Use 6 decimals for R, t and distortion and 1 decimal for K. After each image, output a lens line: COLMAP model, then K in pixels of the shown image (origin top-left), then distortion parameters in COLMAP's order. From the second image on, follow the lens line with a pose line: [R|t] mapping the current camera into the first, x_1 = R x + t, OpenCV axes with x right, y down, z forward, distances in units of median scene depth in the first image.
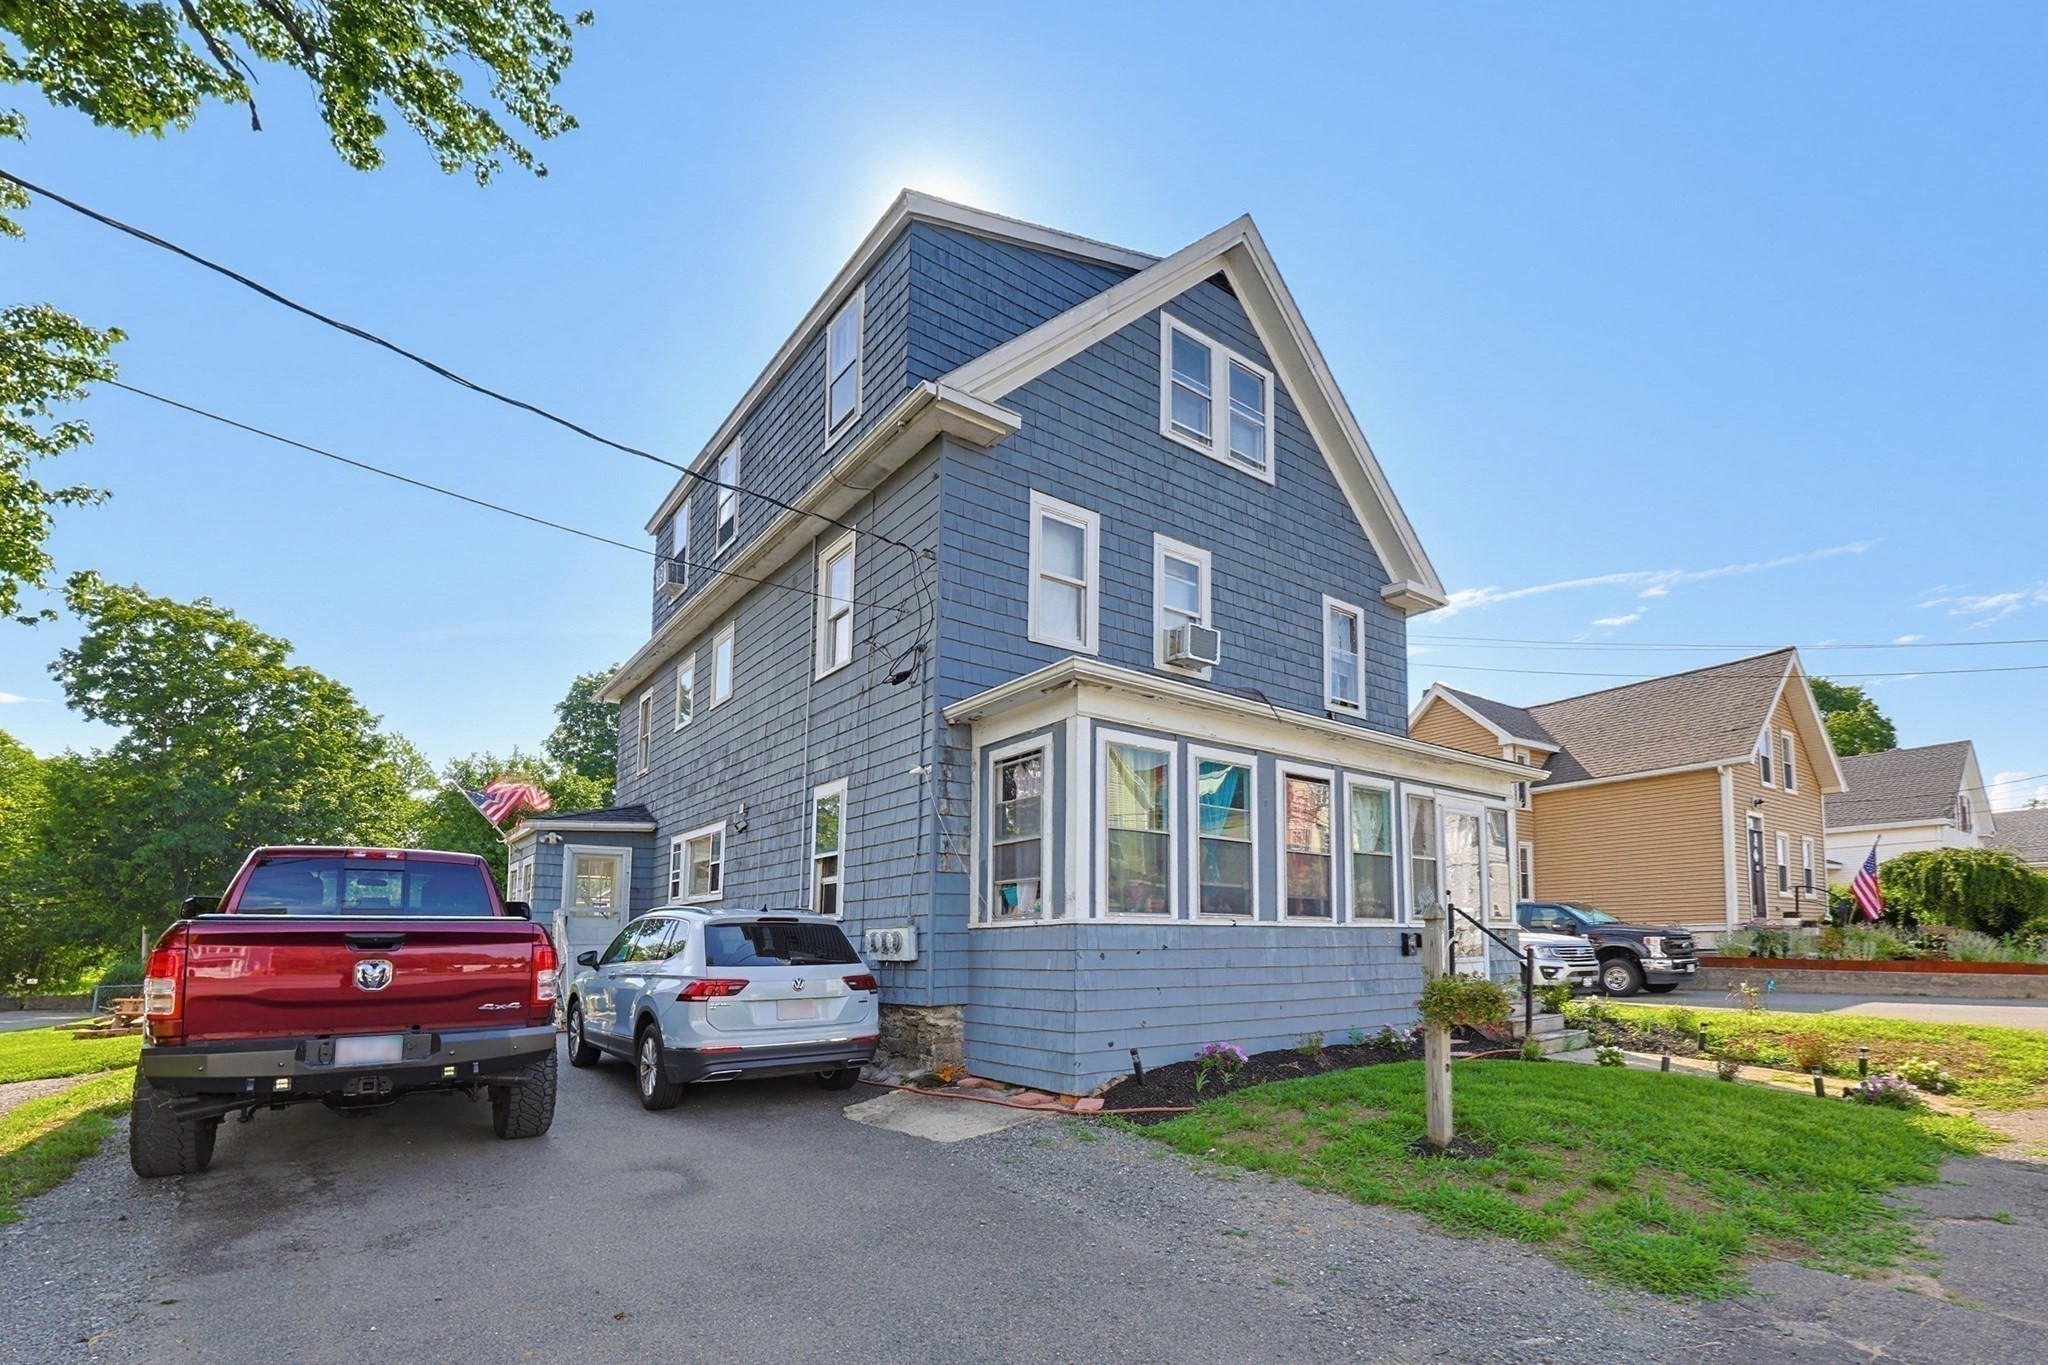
lens RADIAL K [[951.5, 0, 1050.7], [0, 951.5, 911.9], [0, 0, 1]] dist [0.002809, 0.000154]
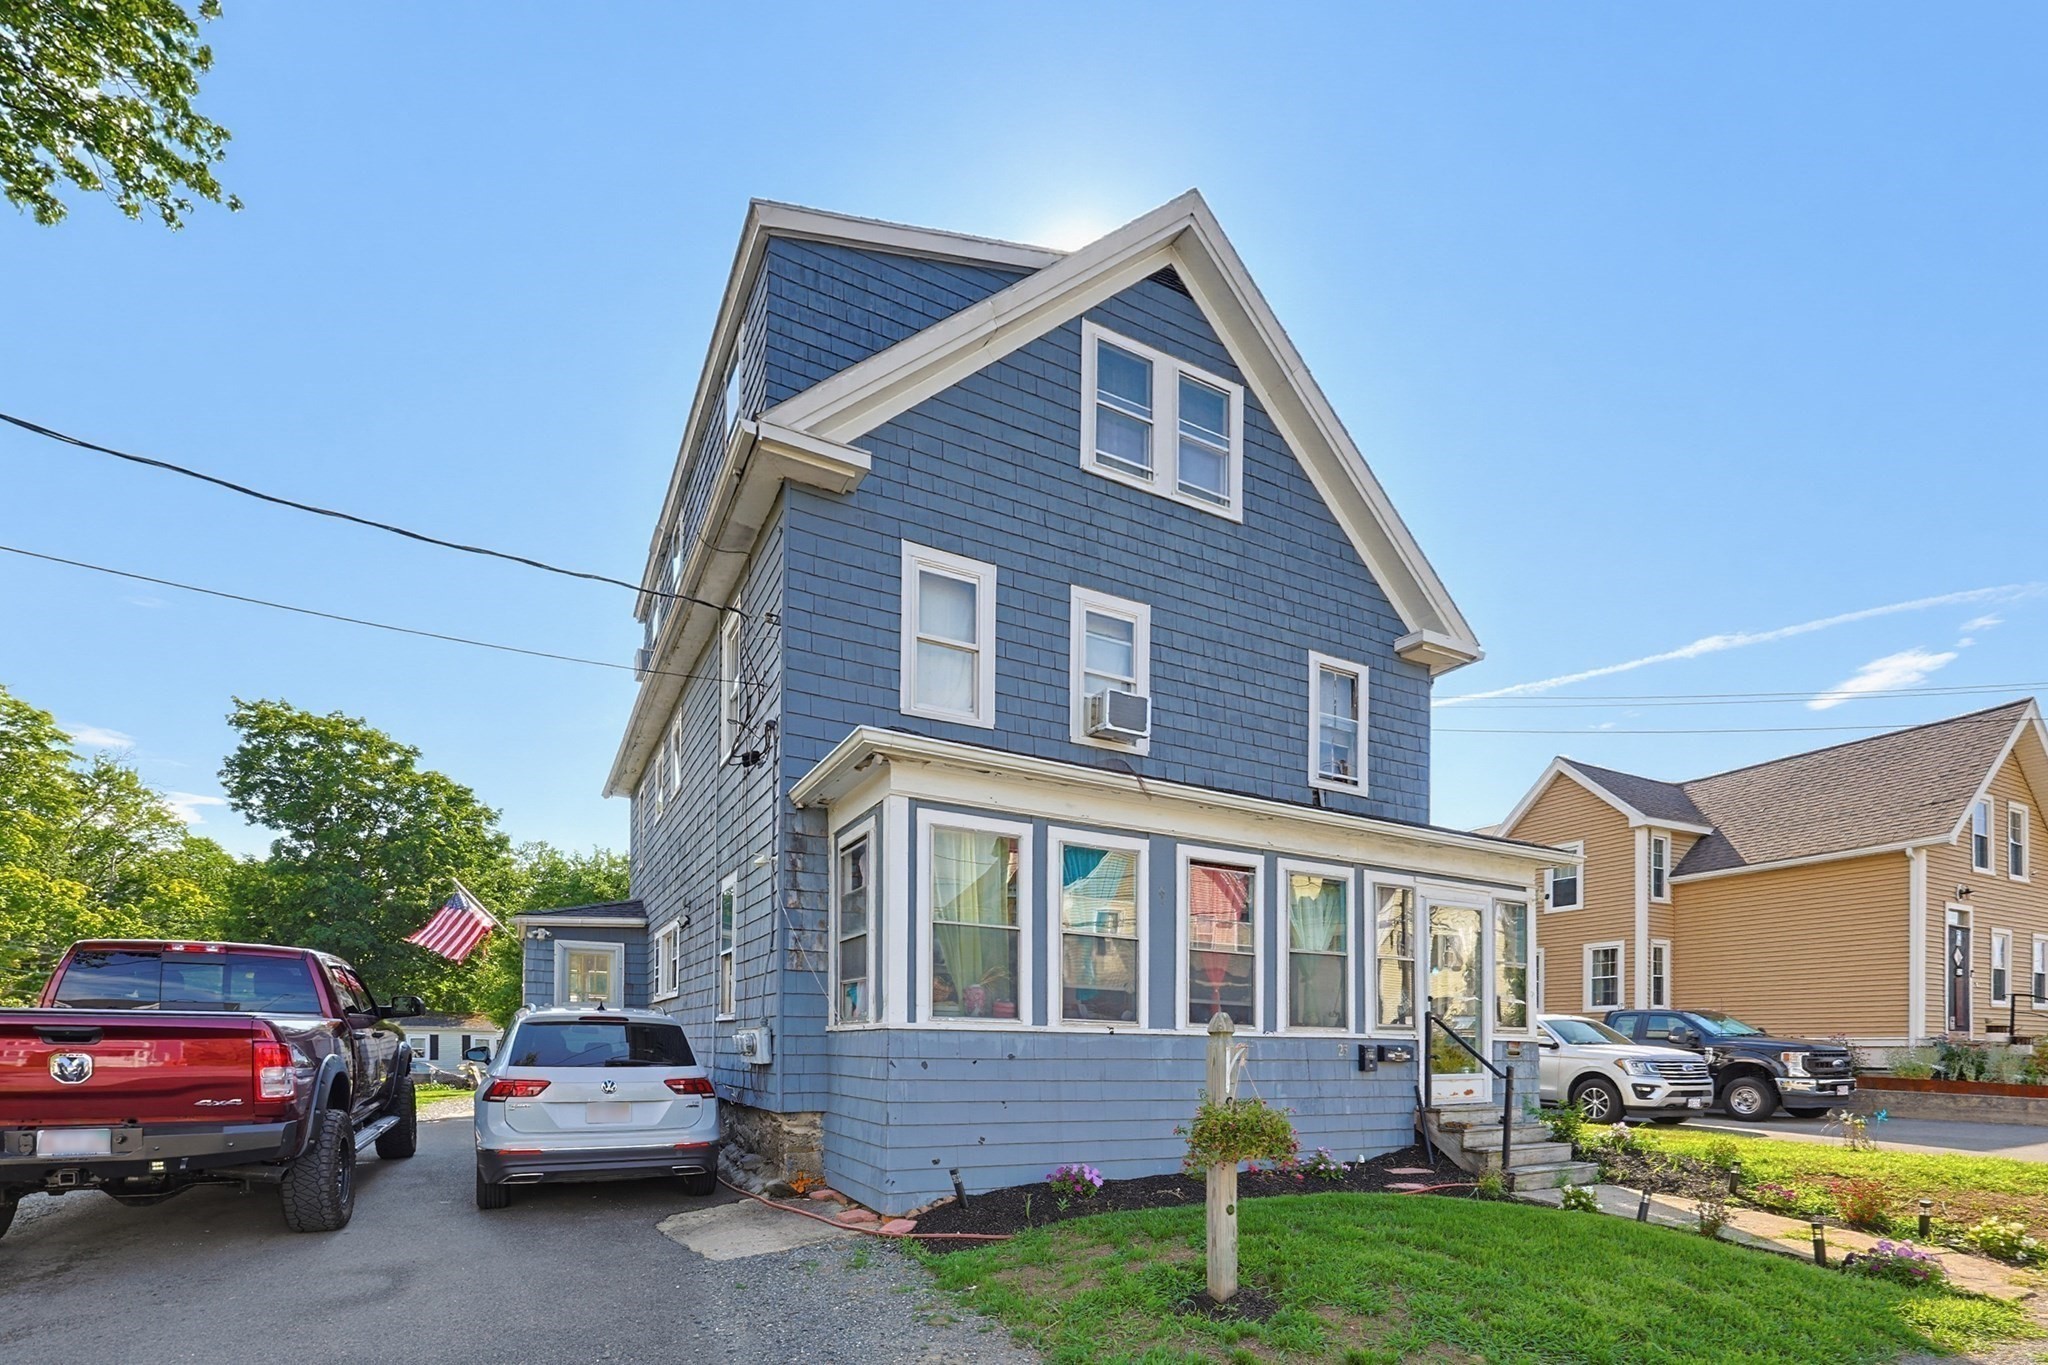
lens RADIAL K [[951.5, 0, 1062.1], [0, 951.5, 1071.7], [0, 0, 1]] dist [0.002809, 0.000154]
pose [[0.985667, 0.025457, -0.166773, 0.262705], [-0.014556, 0.997696, 0.066259, -0.006895], [0.168075, -0.062882, 0.983767, 0.103545]]
